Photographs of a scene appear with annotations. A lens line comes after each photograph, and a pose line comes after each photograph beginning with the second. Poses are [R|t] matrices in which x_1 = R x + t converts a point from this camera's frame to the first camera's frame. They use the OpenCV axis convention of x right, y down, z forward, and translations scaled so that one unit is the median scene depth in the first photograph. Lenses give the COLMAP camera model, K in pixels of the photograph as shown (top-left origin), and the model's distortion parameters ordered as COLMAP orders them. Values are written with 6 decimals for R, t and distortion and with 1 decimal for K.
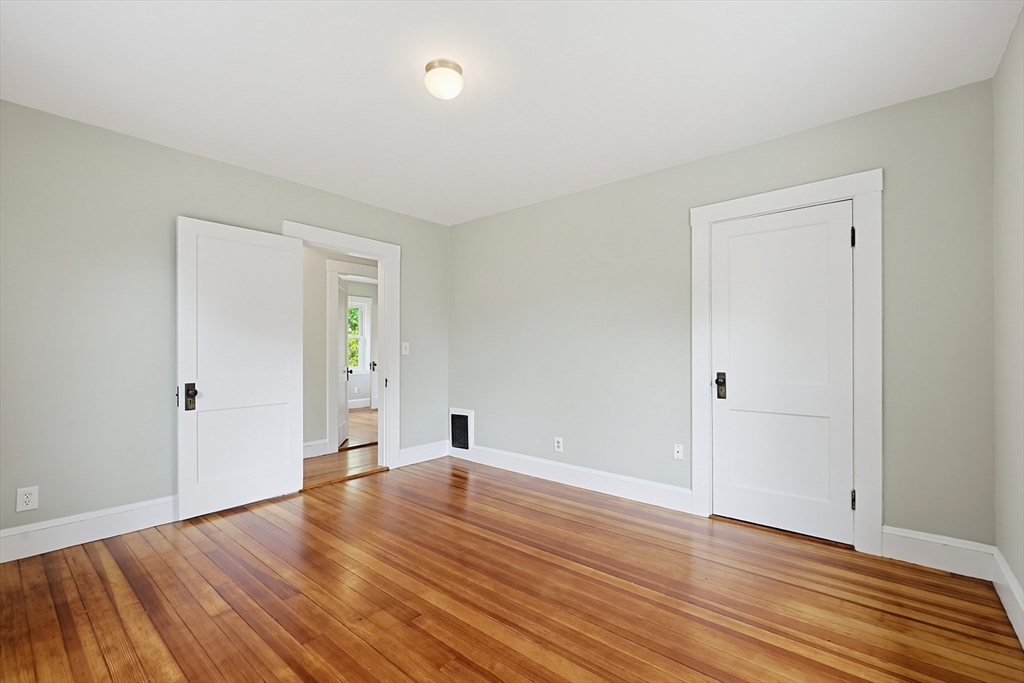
lens RADIAL K [[441.5, 0, 508.0], [0, 441.5, 343.7], [0, 0, 1]] dist [0.004289, -0.000033]
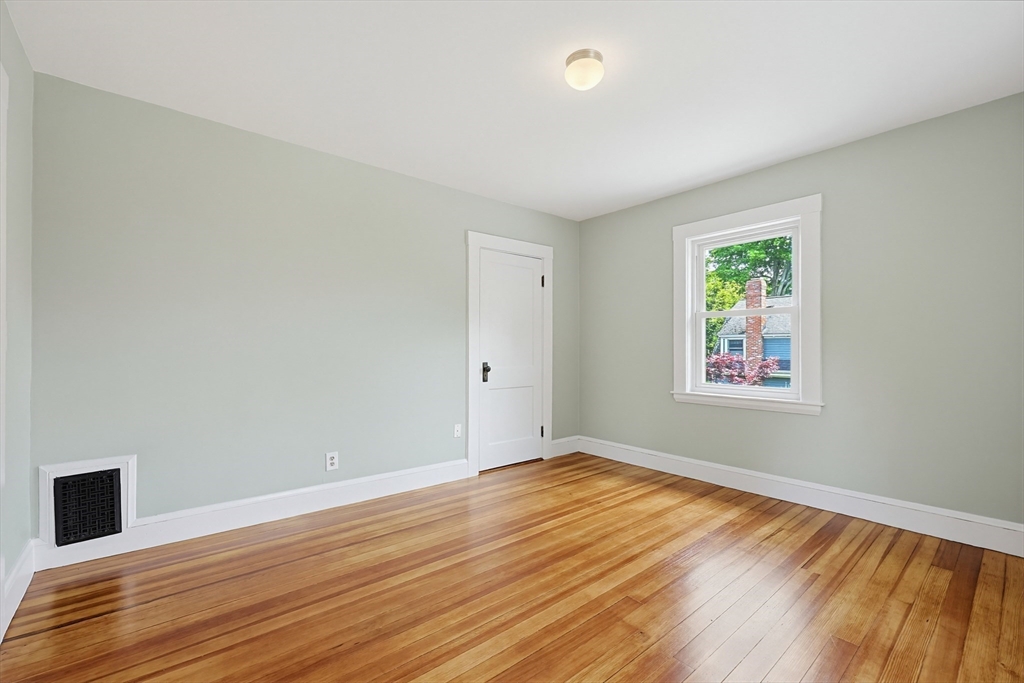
lens RADIAL K [[441.5, 0, 515.0], [0, 441.5, 347.3], [0, 0, 1]] dist [0.004289, -0.000033]
pose [[0.156527, 0.002952, 0.987669, -0.823778], [-0.022018, 0.999757, 0.000502, 0.017482], [-0.987428, -0.021825, 0.156554, 0.717129]]
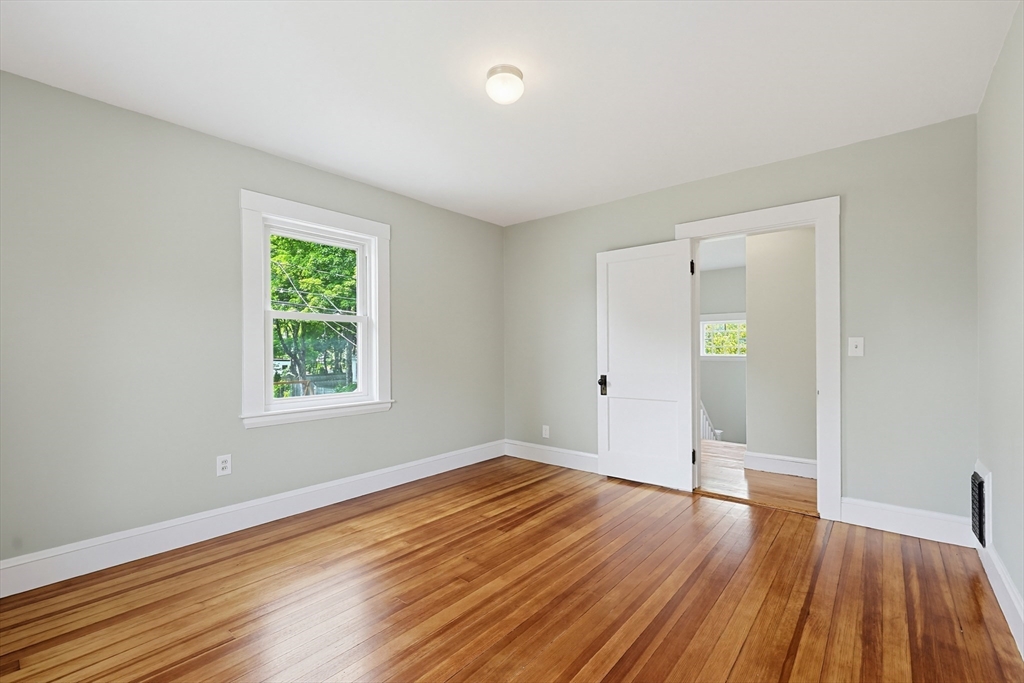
lens RADIAL K [[441.5, 0, 520.4], [0, 441.5, 347.3], [0, 0, 1]] dist [0.004289, -0.000033]
pose [[0.018000, -0.001685, -0.999837, 0.626680], [0.024314, 0.999704, -0.001247, -0.000518], [0.999542, -0.024288, 0.018036, 0.728372]]
